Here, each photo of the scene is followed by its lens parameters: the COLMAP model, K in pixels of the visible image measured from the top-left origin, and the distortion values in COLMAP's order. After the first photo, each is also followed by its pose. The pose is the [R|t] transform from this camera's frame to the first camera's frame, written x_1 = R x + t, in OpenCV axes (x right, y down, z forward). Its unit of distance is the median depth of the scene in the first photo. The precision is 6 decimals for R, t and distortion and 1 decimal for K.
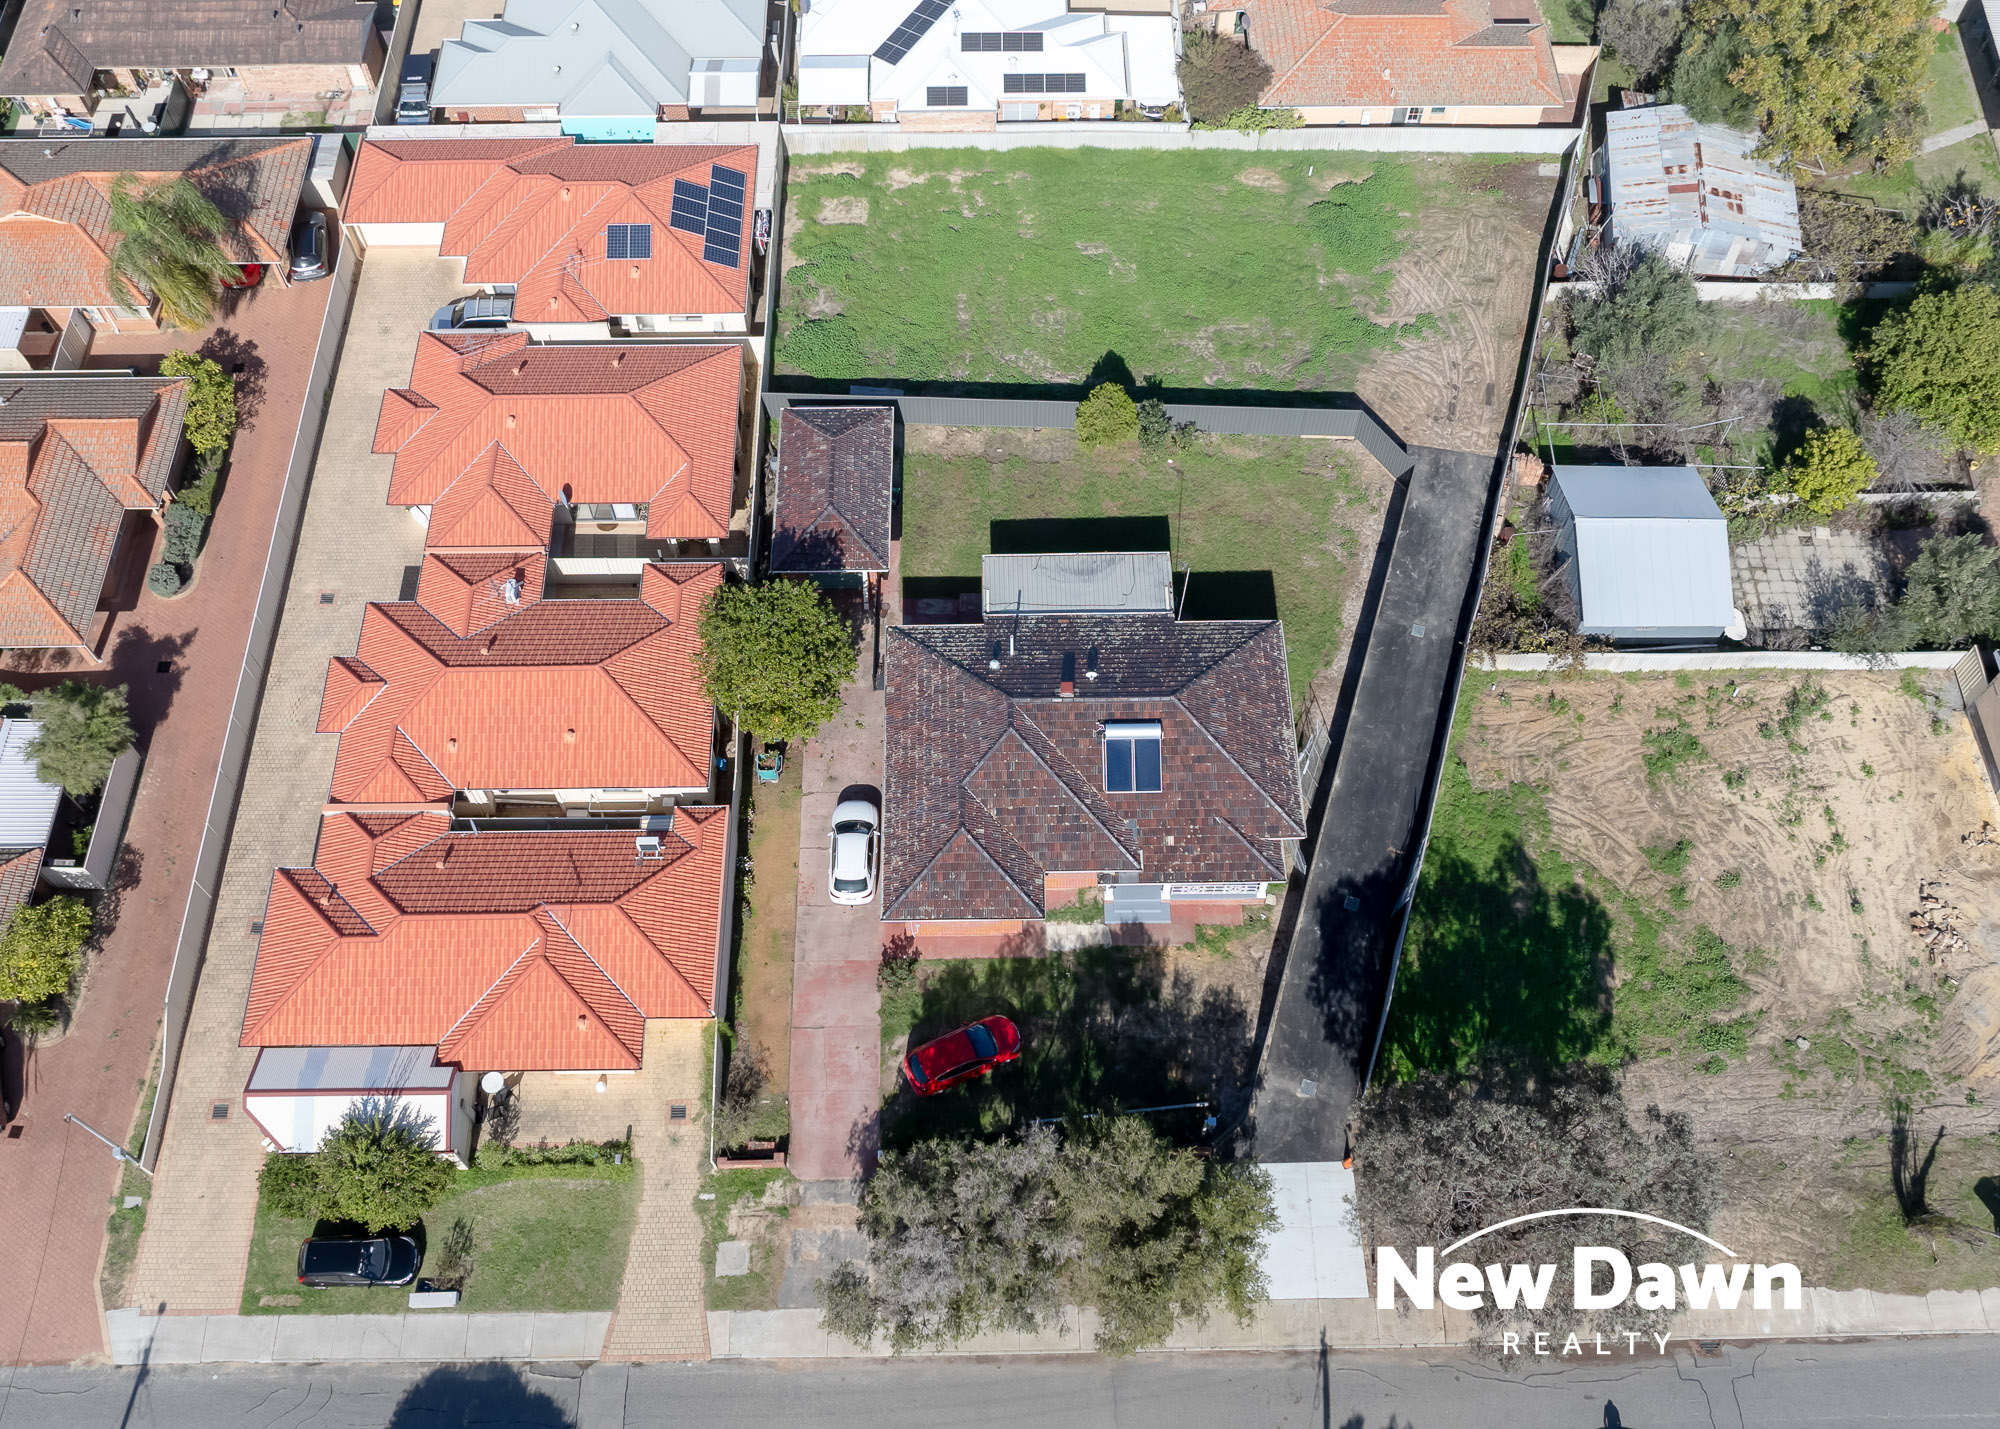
lens RADIAL K [[1791.0, 0, 1010.6], [0, 1791.0, 684.3], [0, 0, 1]] dist [-0.001338, -0.051428]
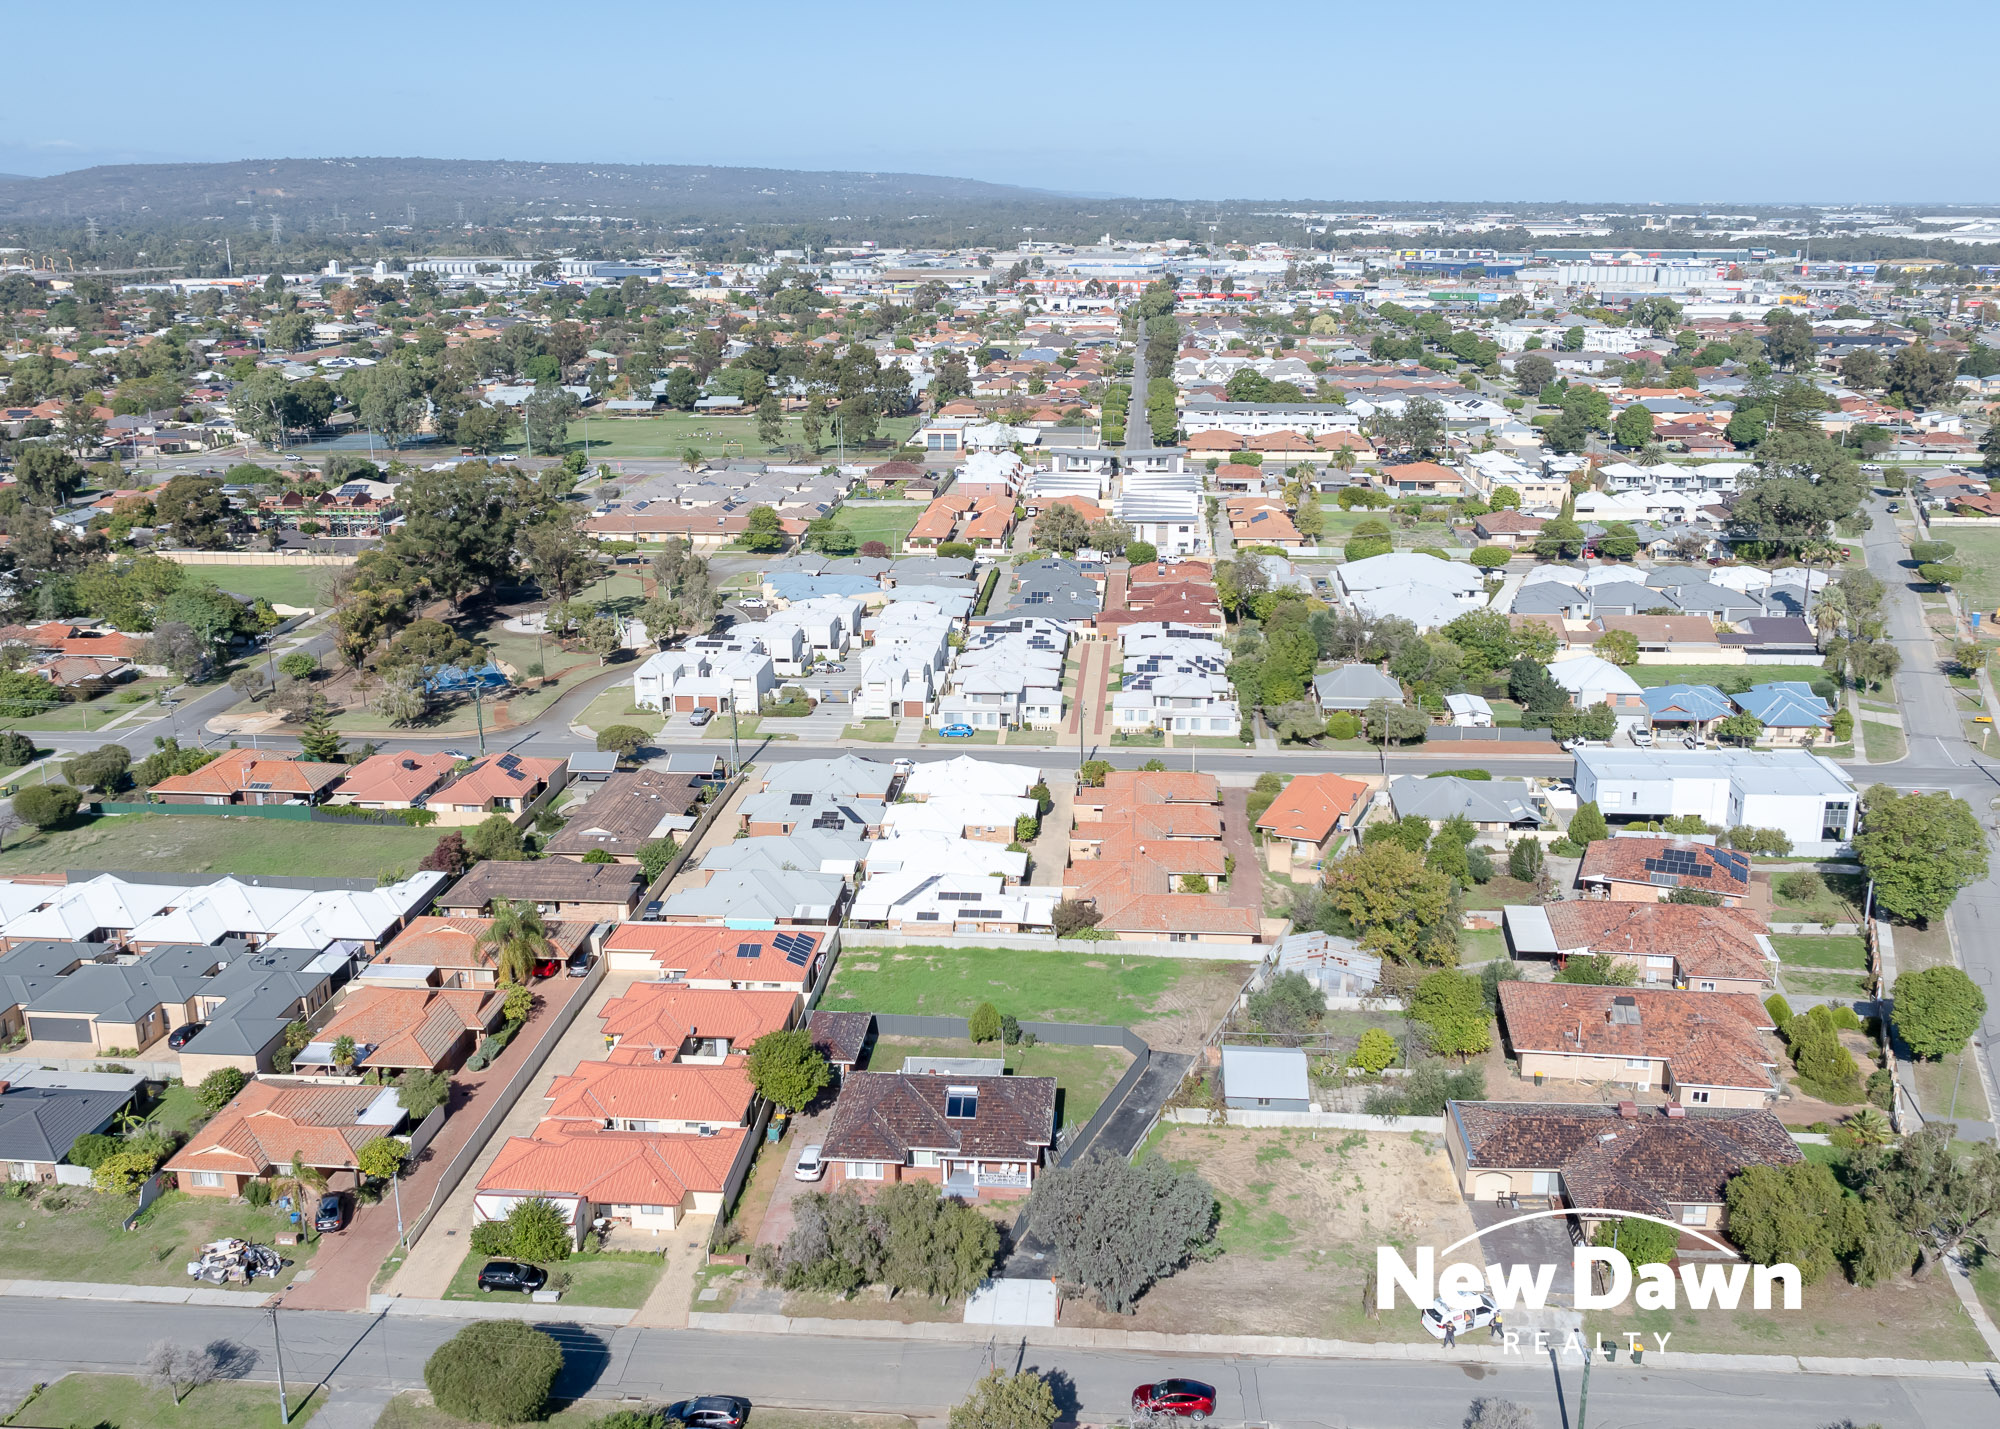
lens RADIAL K [[1791.0, 0, 1010.6], [0, 1791.0, 684.3], [0, 0, 1]] dist [-0.001338, -0.051428]
pose [[0.995635, 0.014894, -0.092134, 0.262742], [-0.075072, 0.714328, -0.695773, 0.952005], [0.055451, 0.699652, 0.712328, -0.607795]]
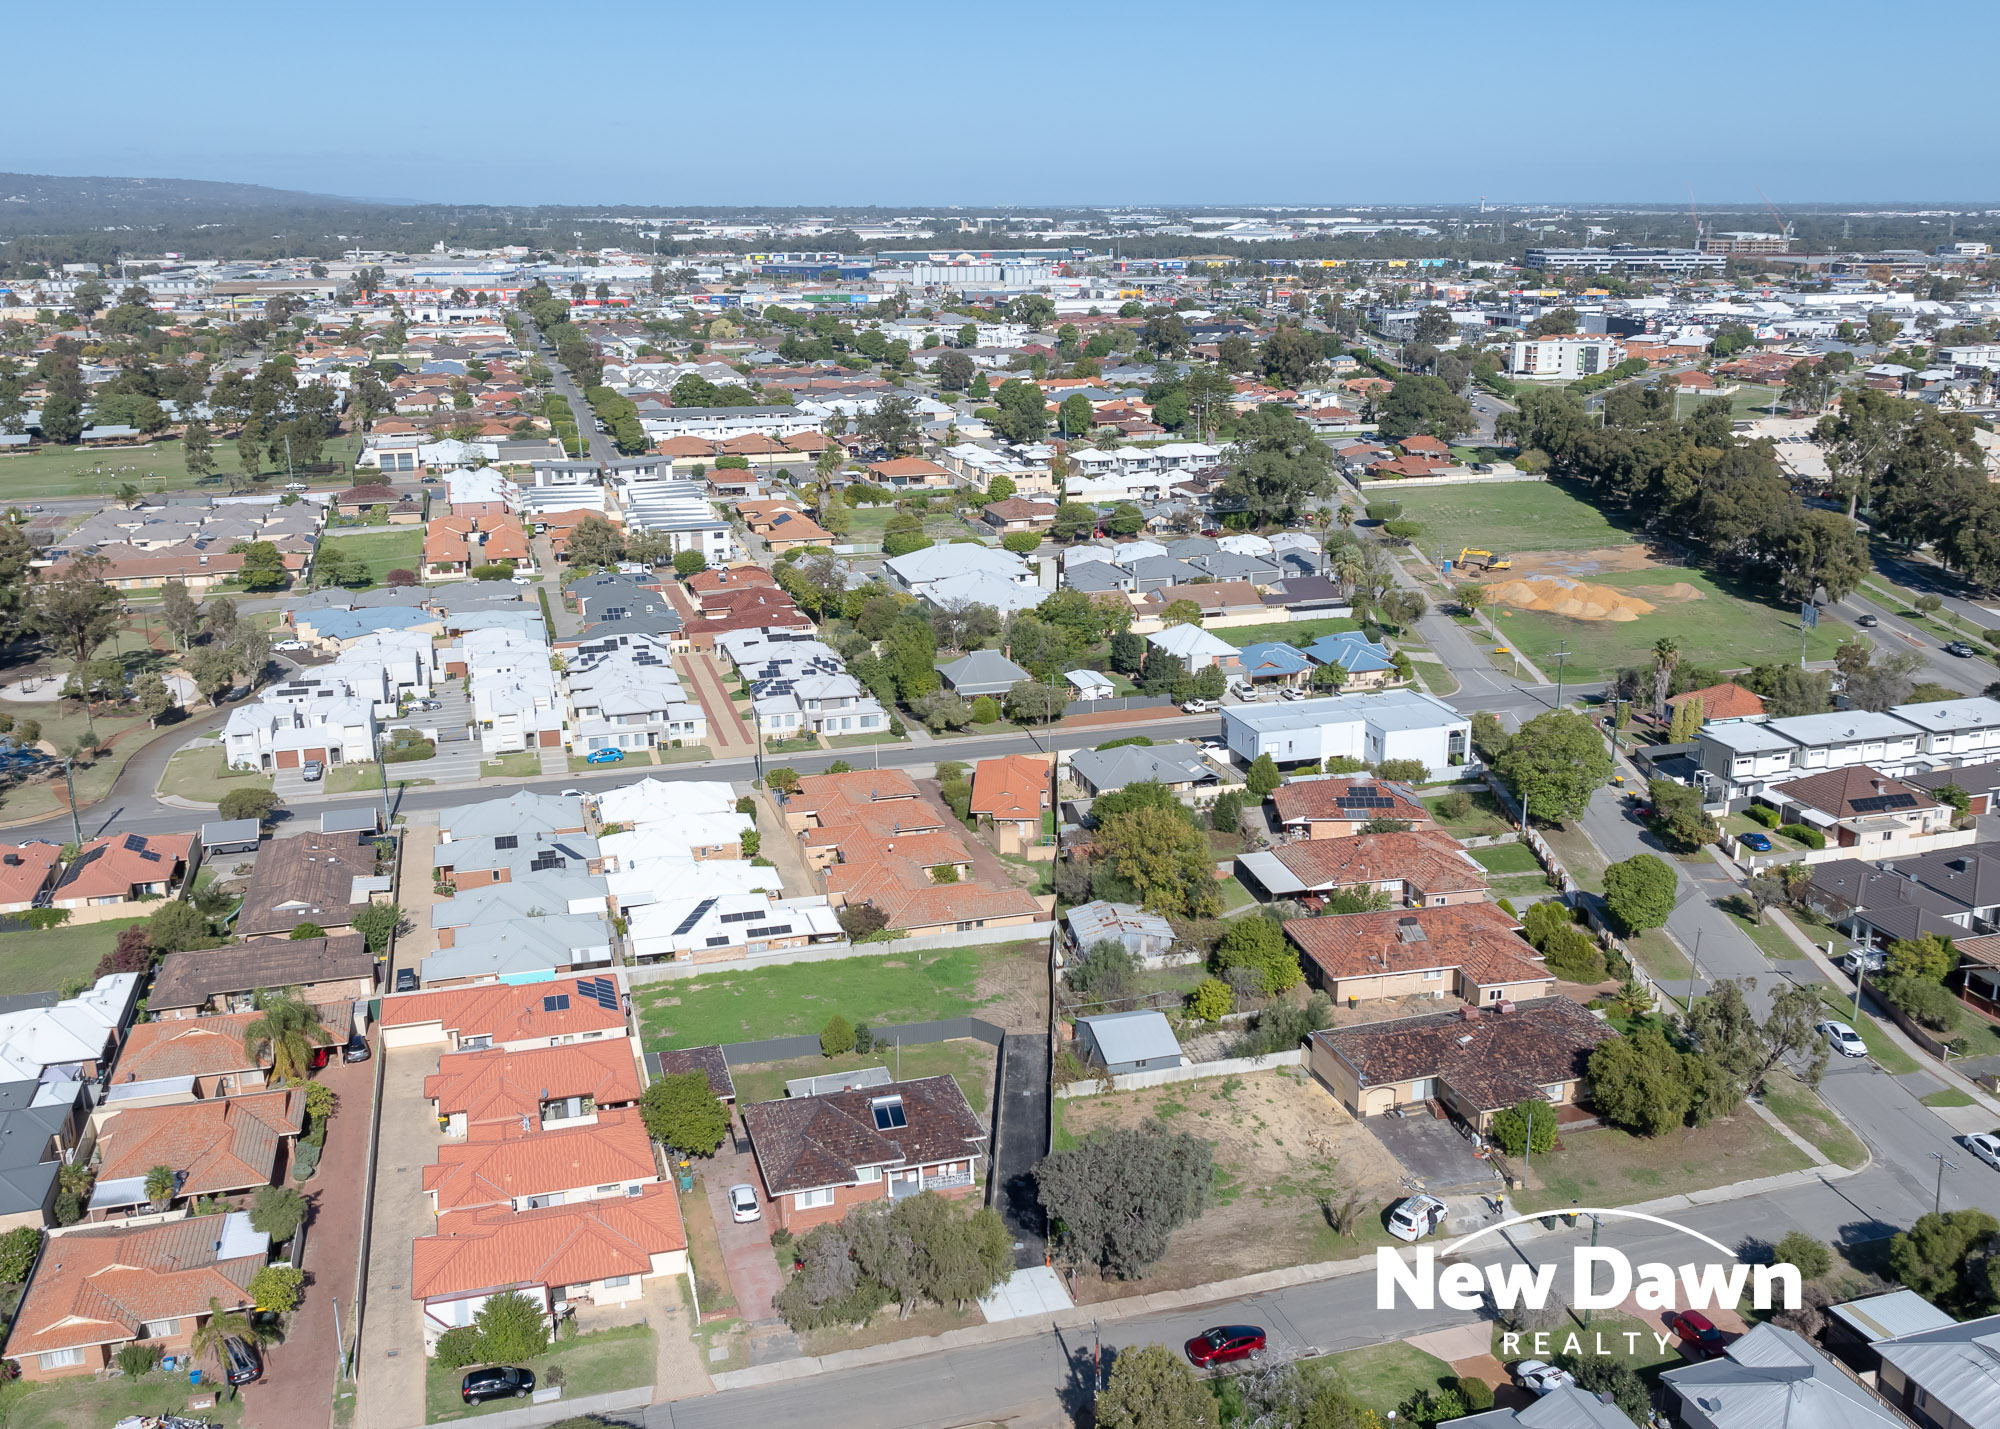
lens RADIAL K [[1791.0, 0, 1010.6], [0, 1791.0, 684.3], [0, 0, 1]] dist [-0.001338, -0.051428]
pose [[0.962231, -0.080500, 0.260061, -0.238650], [0.239509, 0.704440, -0.668132, 0.921928], [-0.129413, 0.705184, 0.697114, -0.590109]]
